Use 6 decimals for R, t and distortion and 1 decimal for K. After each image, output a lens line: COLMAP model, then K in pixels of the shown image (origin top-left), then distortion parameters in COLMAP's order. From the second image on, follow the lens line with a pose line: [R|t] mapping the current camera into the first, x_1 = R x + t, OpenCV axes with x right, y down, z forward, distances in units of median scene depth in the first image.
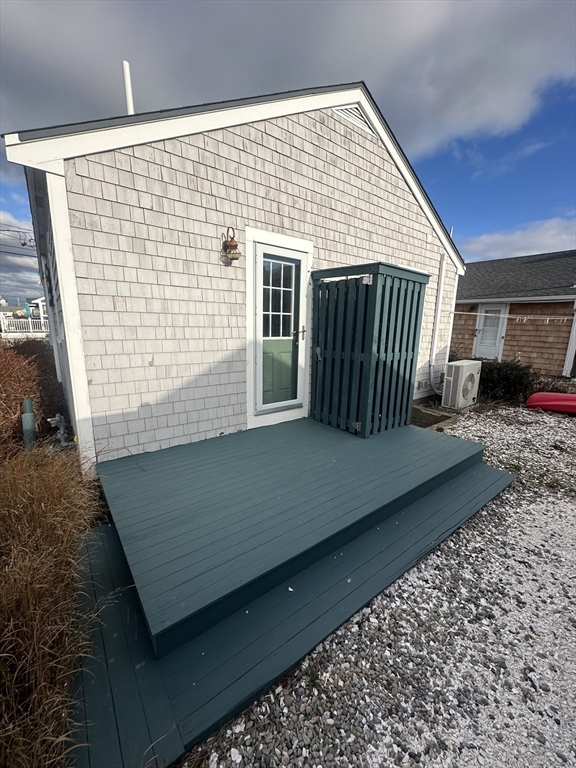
lens RADIAL K [[304.6, 0, 288.5], [0, 304.6, 385.4], [0, 0, 1]] dist [-0.002394, -0.000181]
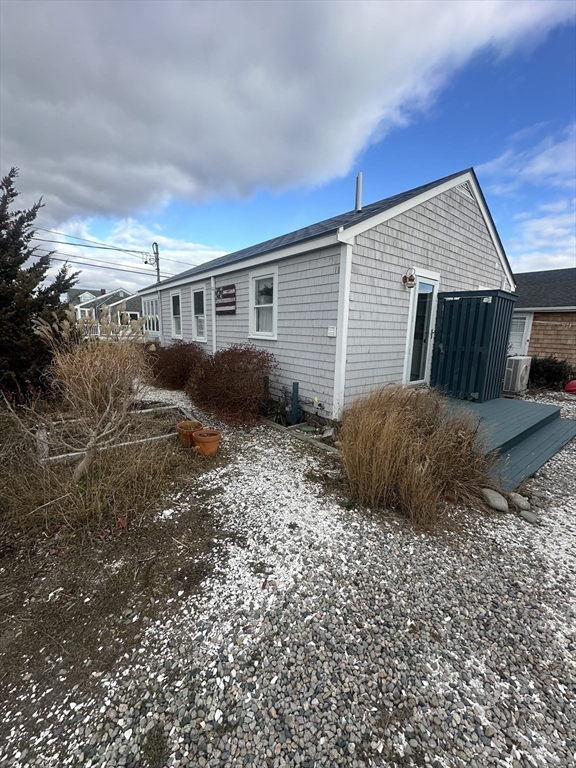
lens RADIAL K [[306.0, 0, 288.0], [0, 306.0, 384.0], [0, 0, 1]] dist [-0.001476, 0.000018]
pose [[0.999874, 0.002133, 0.015731, -0.690591], [-0.001817, 0.999797, -0.020047, 0.103985], [-0.015771, 0.020016, 0.999675, -0.480138]]
